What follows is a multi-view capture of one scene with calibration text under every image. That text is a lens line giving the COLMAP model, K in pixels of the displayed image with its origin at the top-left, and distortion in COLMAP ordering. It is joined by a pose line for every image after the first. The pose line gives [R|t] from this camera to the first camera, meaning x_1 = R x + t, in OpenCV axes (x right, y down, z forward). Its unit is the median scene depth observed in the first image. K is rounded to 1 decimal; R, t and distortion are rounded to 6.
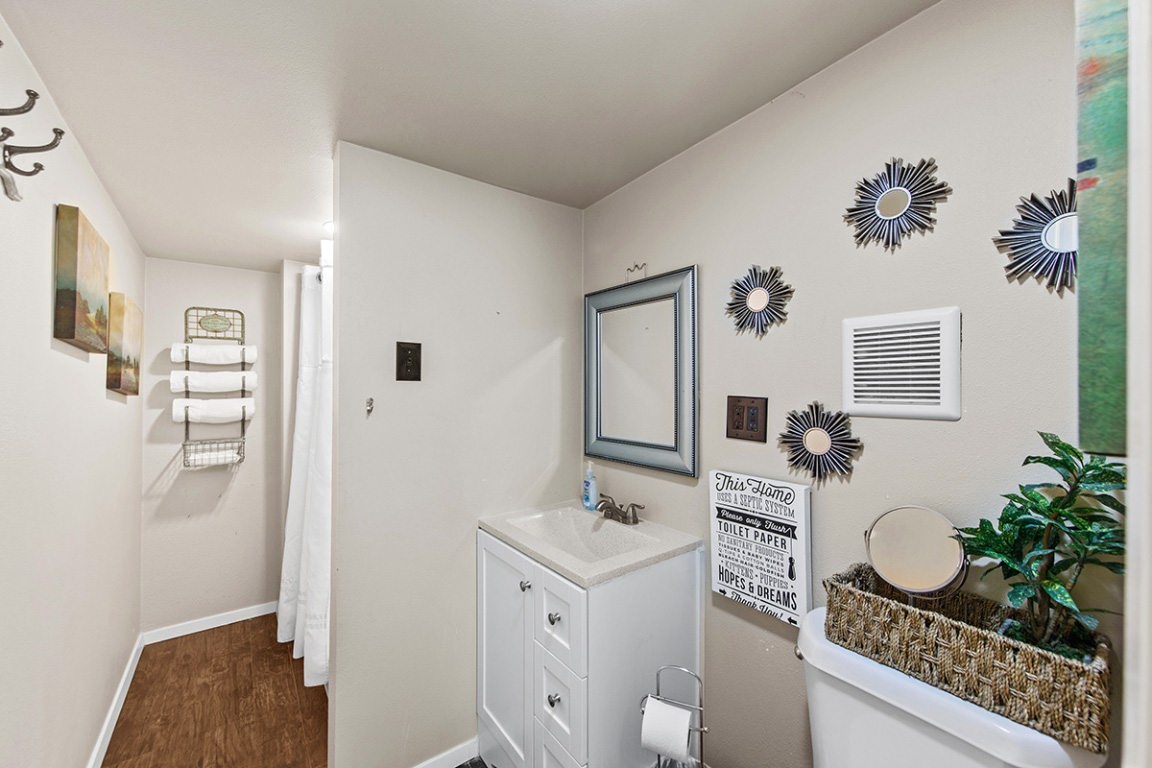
lens RADIAL K [[456.4, 0, 576.0], [0, 456.4, 384.0], [0, 0, 1]] dist [-0.000230, -0.000009]
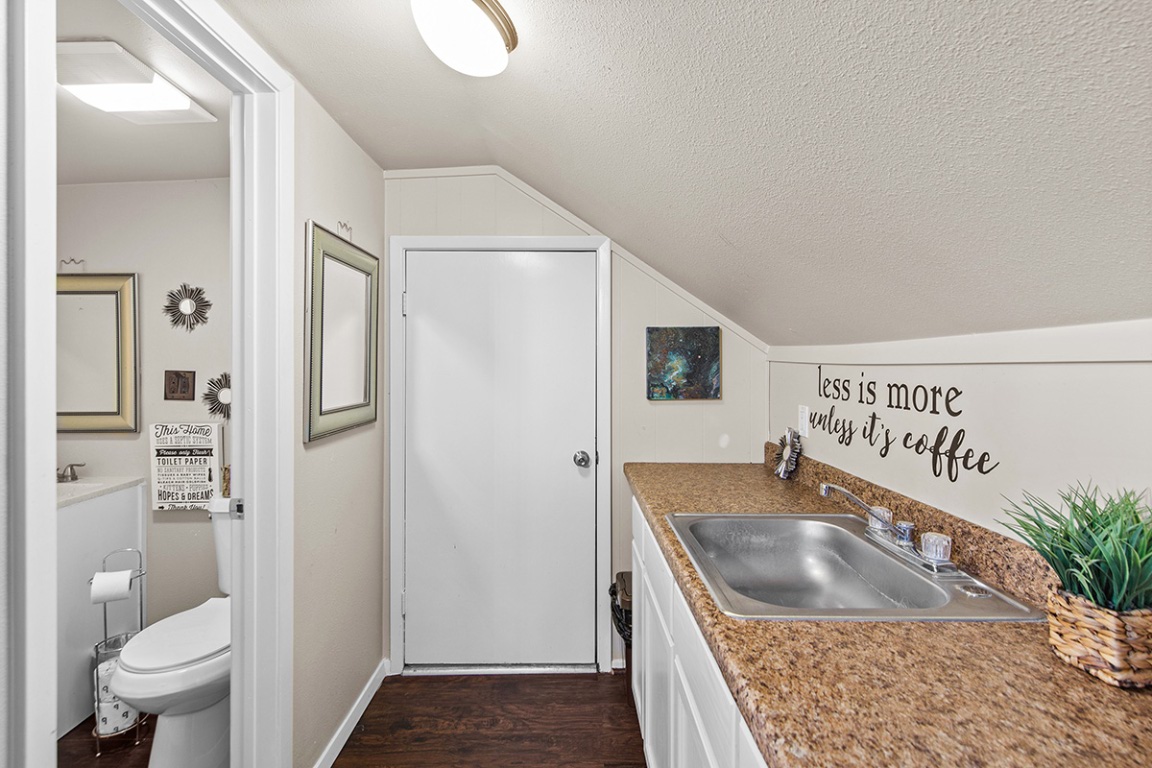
lens RADIAL K [[529.1, 0, 576.0], [0, 529.1, 384.0], [0, 0, 1]] dist [0.000515, -0.000284]
pose [[0.598400, -0.007207, 0.801165, -0.239279], [-0.003490, 0.999927, 0.011601, 0.047863], [-0.801190, -0.009738, 0.598330, -1.087533]]
